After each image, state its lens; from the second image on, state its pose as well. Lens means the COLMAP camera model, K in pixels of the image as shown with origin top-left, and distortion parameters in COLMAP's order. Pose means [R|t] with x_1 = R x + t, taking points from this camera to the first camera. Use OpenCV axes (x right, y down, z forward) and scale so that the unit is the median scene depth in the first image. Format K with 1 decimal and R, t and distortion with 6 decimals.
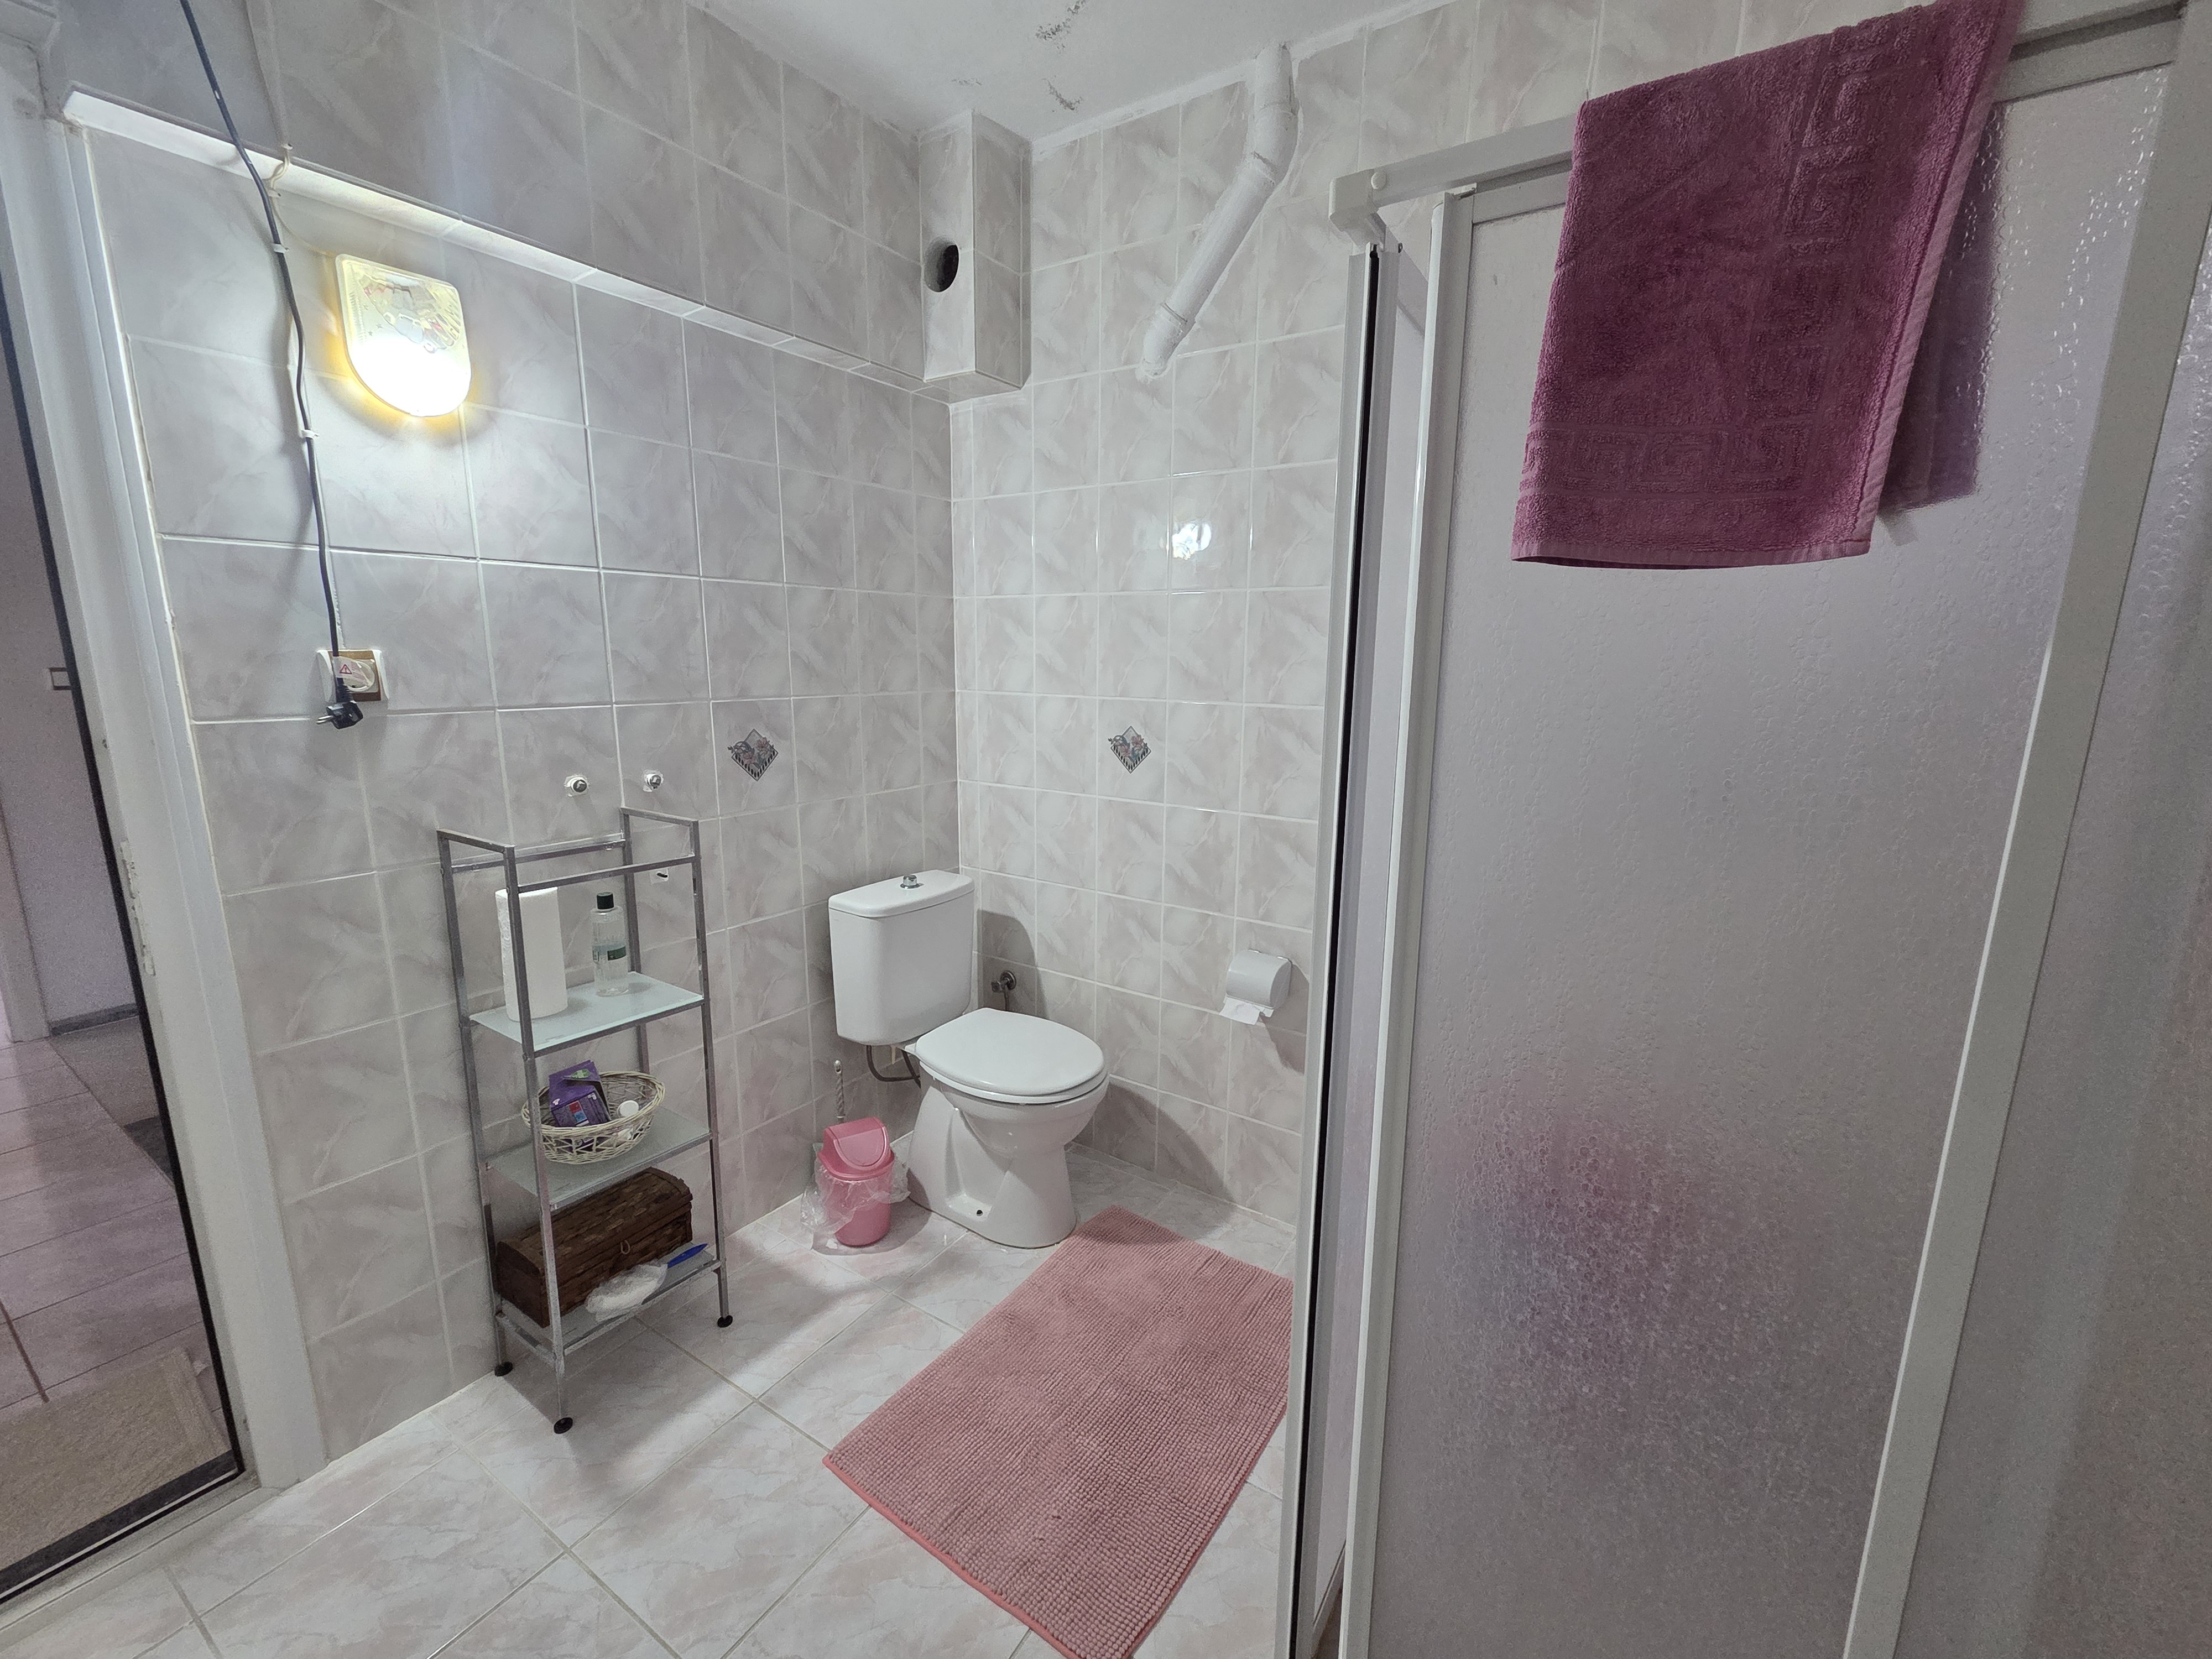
lens RADIAL K [[902.1, 0, 1128.2], [0, 902.1, 827.7], [0, 0, 1]] dist [0.000825, 0.000705]
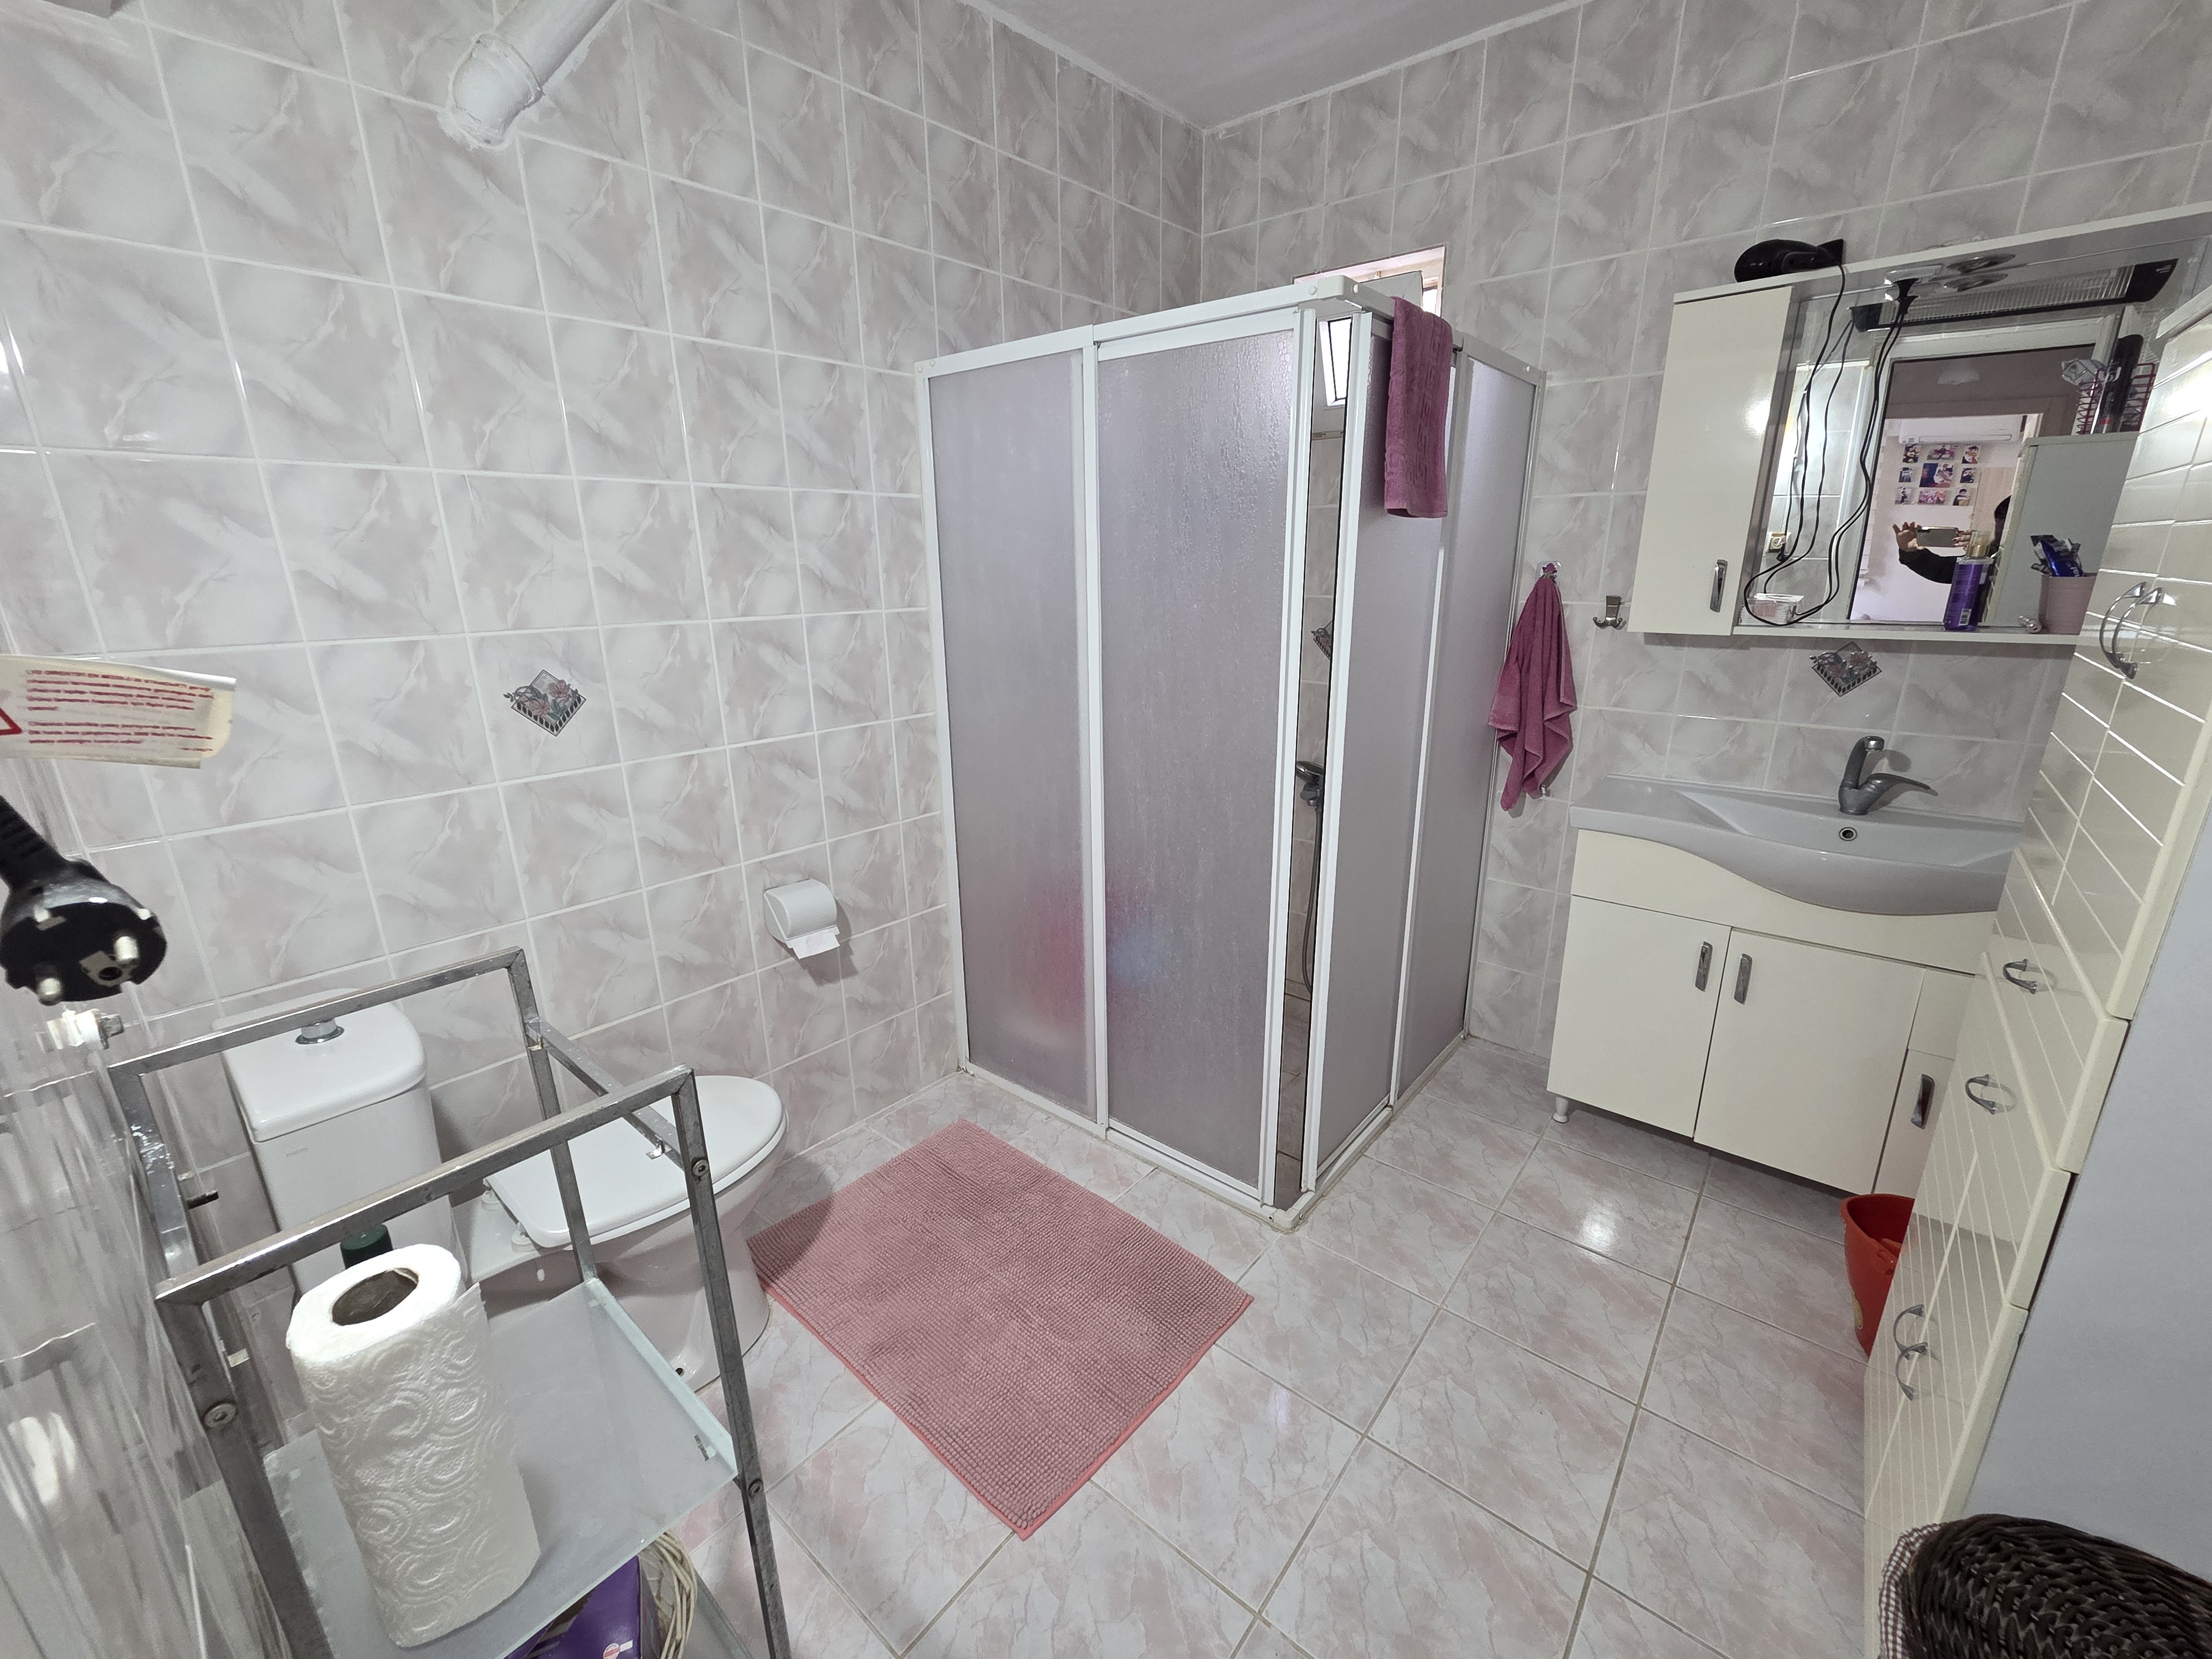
lens RADIAL K [[902.1, 0, 1122.9], [0, 902.1, 822.3], [0, 0, 1]] dist [0.000825, 0.000705]
pose [[0.135885, -0.294396, 0.945974, -0.673397], [0.197970, 0.943642, 0.265233, -0.102687], [-0.970744, 0.151234, 0.186508, 0.470151]]
